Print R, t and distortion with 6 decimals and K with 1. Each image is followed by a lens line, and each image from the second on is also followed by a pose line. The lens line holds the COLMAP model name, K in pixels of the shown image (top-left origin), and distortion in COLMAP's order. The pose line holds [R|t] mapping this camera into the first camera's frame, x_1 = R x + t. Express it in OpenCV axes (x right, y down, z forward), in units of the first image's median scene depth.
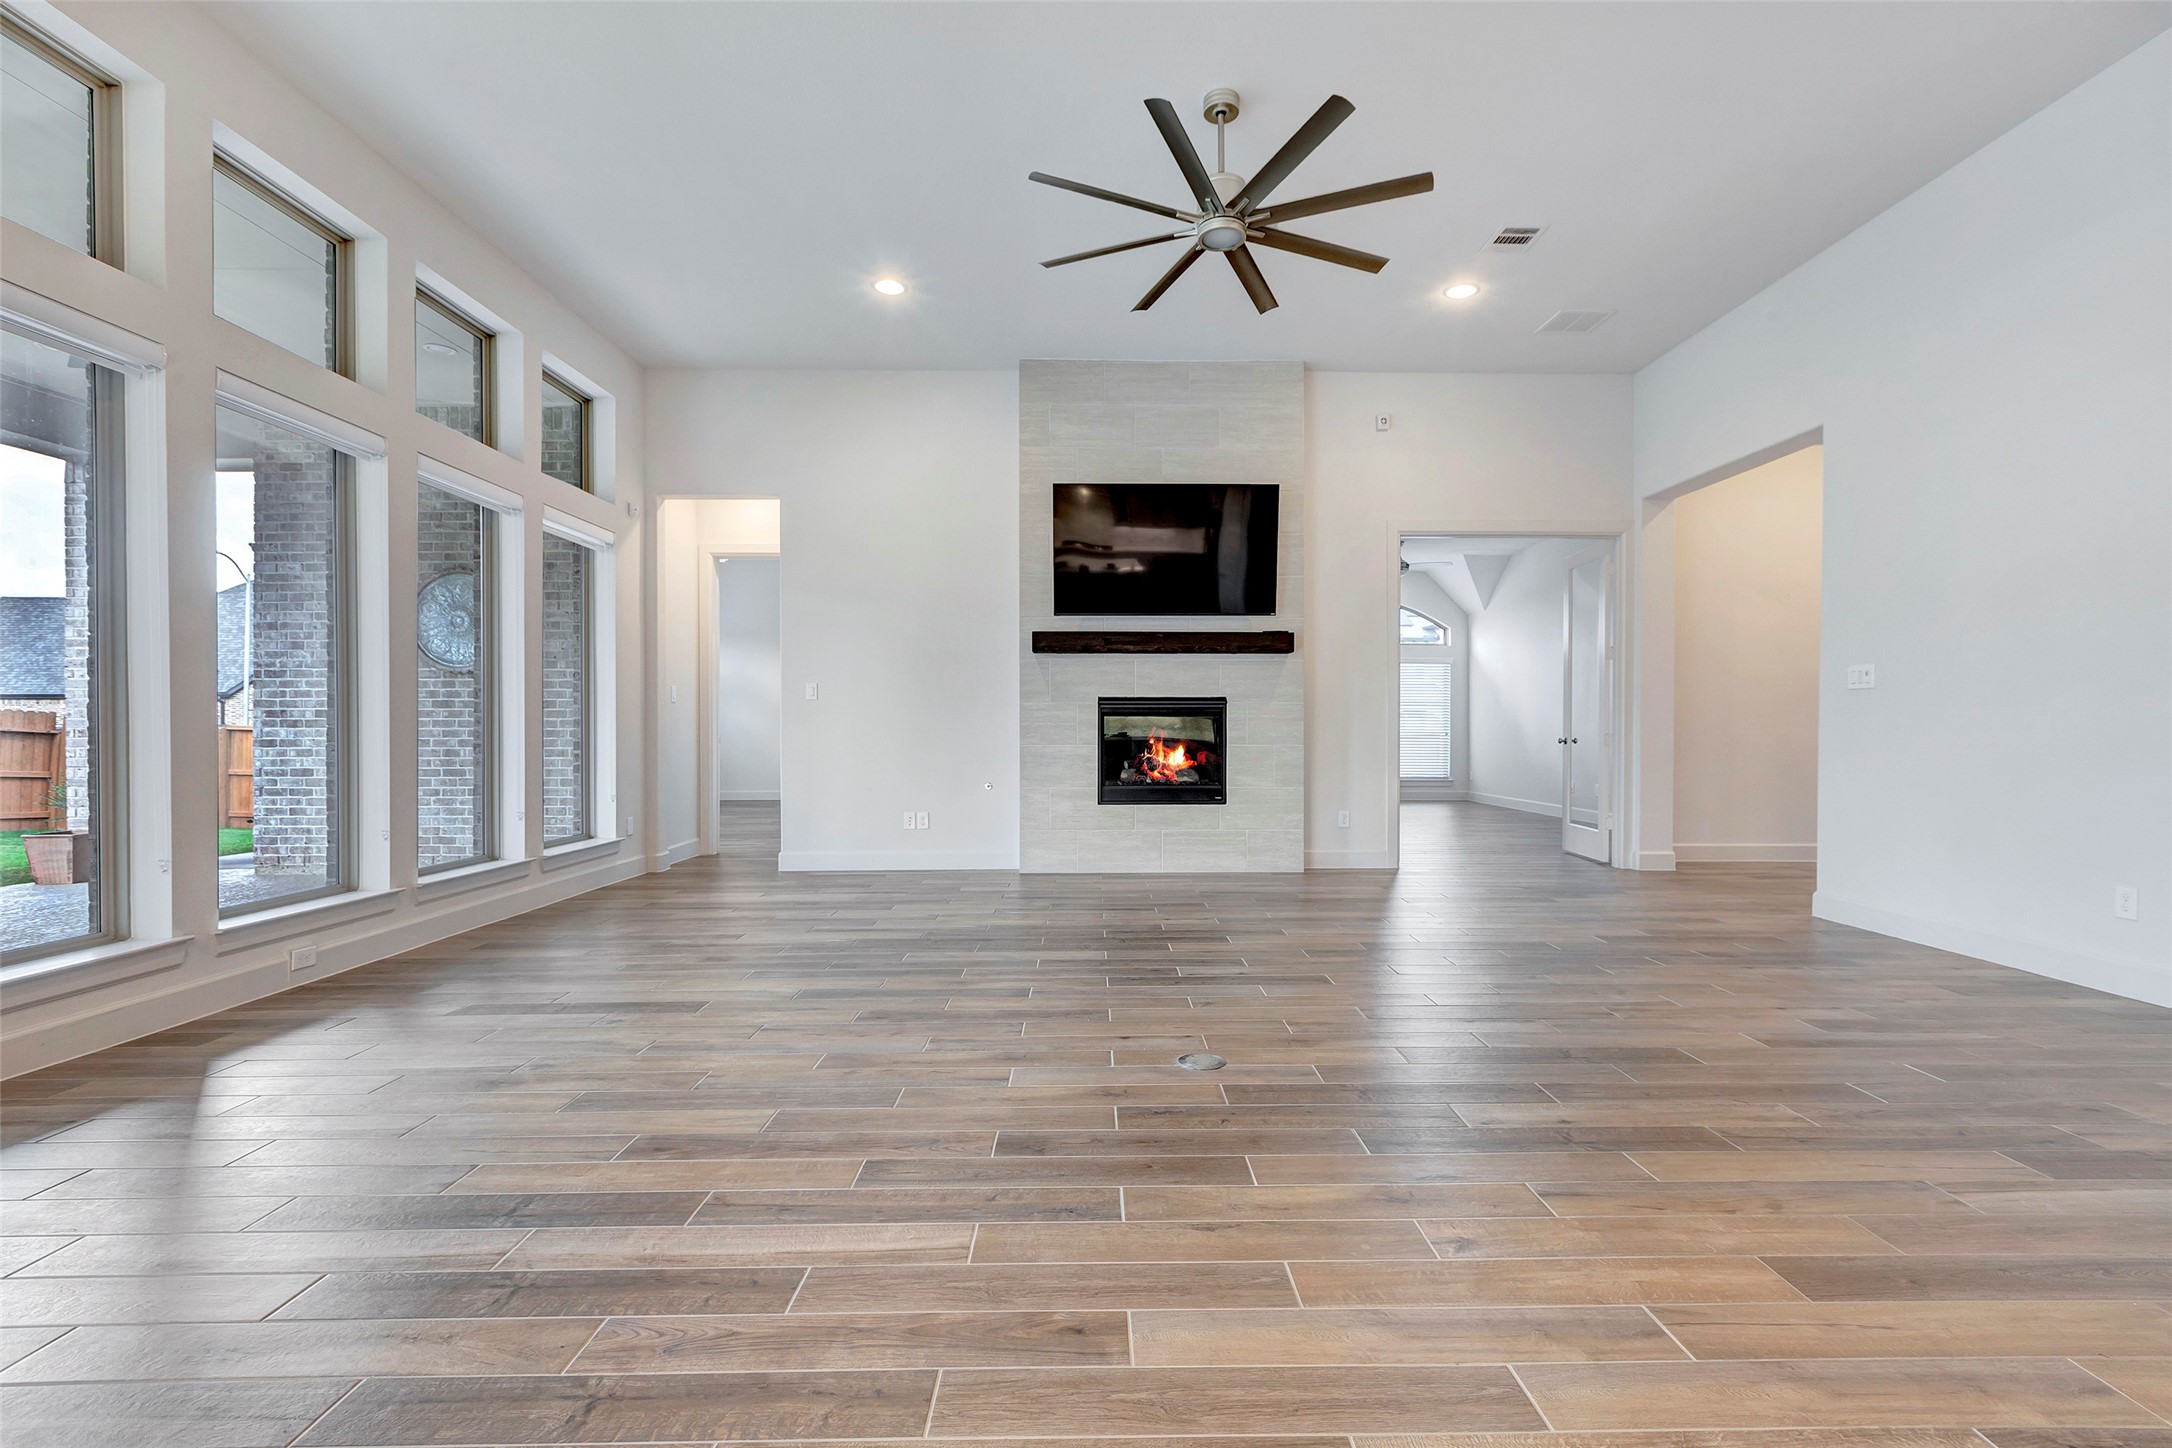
lens RADIAL K [[975.9, 0, 1105.7], [0, 975.9, 738.5], [0, 0, 1]] dist [0.002511, -0.001395]
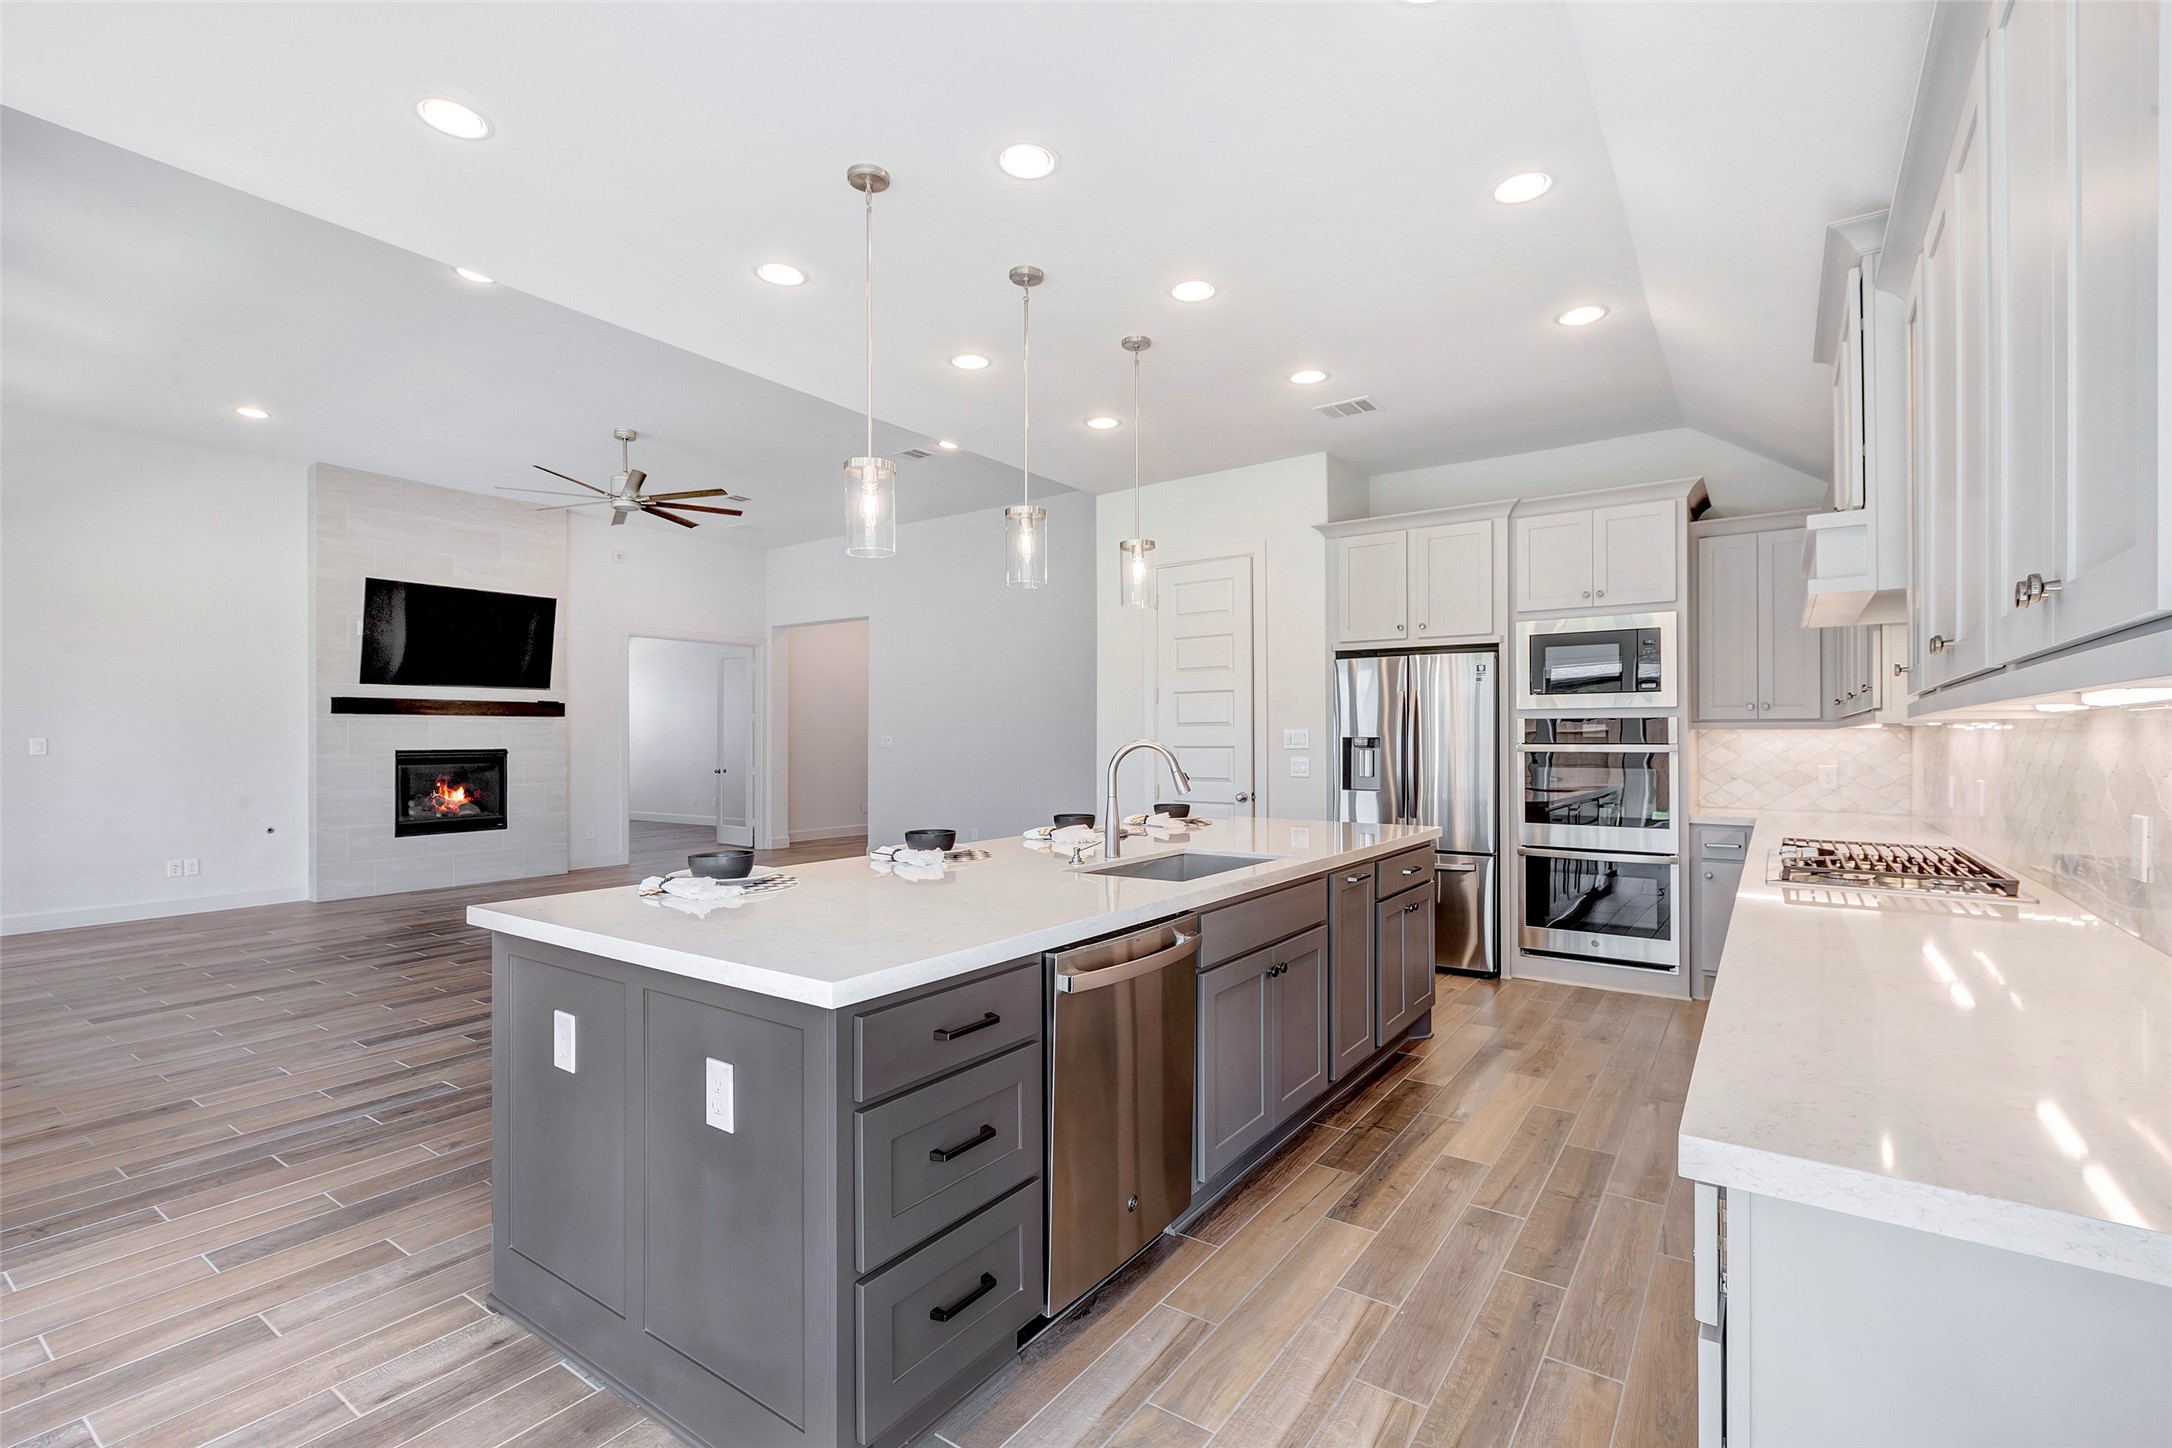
lens RADIAL K [[975.9, 0, 1103.6], [0, 975.9, 729.9], [0, 0, 1]] dist [0.002511, -0.001395]
pose [[0.584406, 0.003631, 0.811453, -0.502714], [0.011446, 0.999854, -0.012718, -0.043263], [-0.811380, 0.016720, 0.584279, -0.462236]]
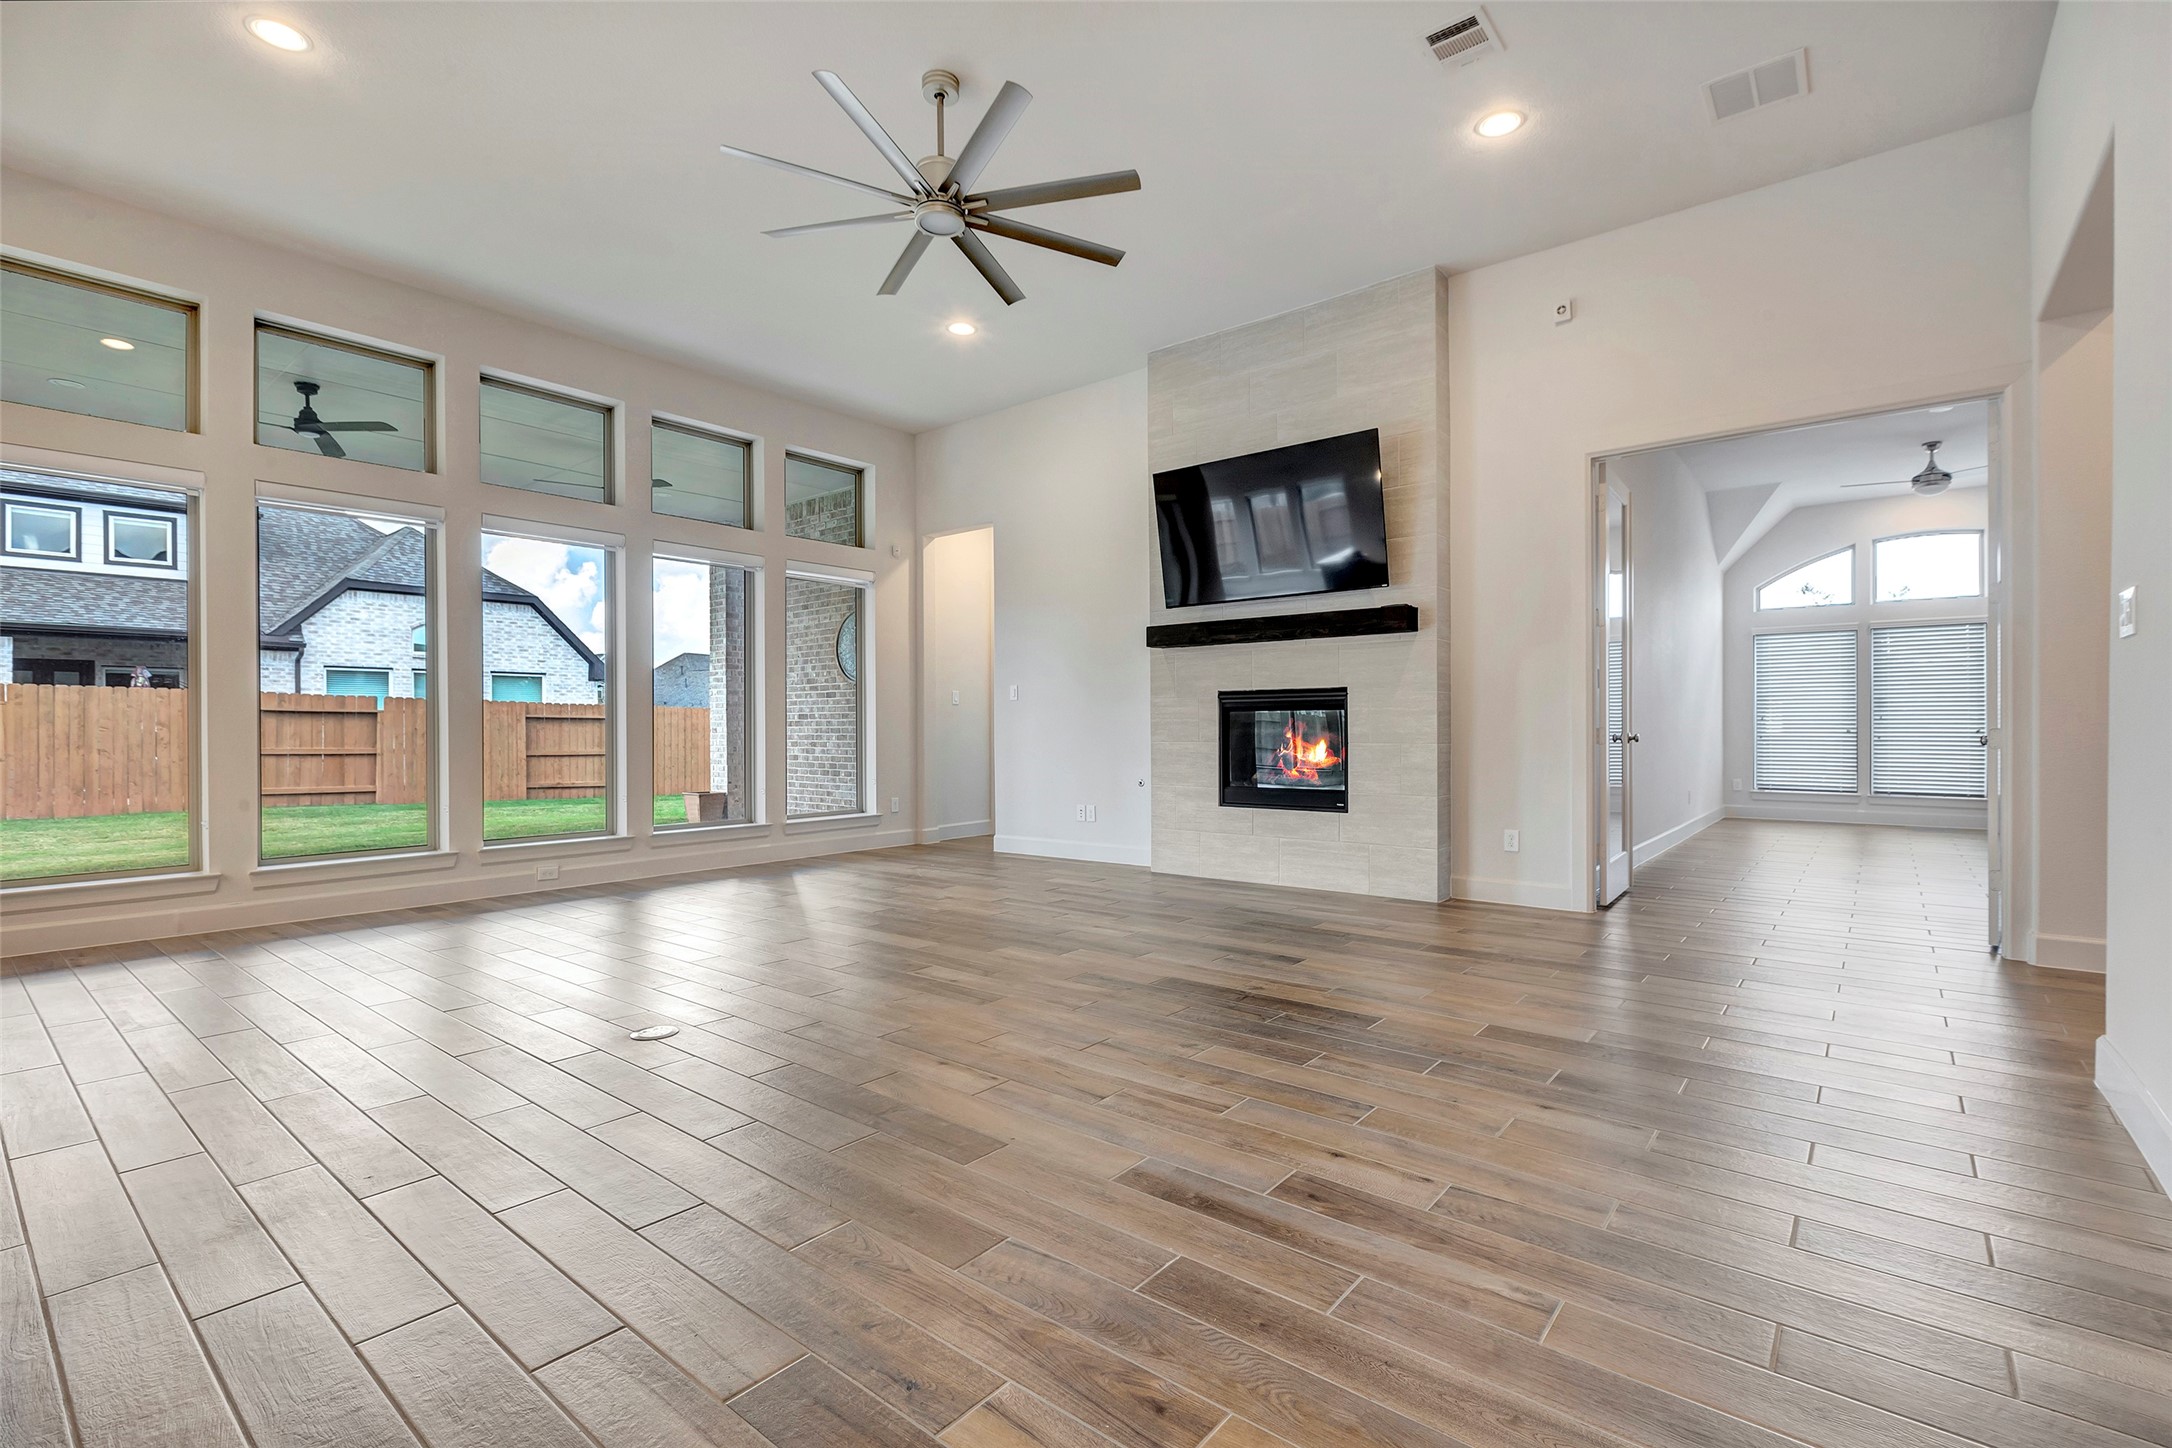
lens RADIAL K [[975.9, 0, 1100.2], [0, 975.9, 728.6], [0, 0, 1]] dist [0.002511, -0.001395]
pose [[0.767445, -0.003135, -0.641107, 0.523564], [-0.002122, 0.999970, -0.007429, 0.000915], [0.641111, 0.007062, 0.767416, 0.216734]]
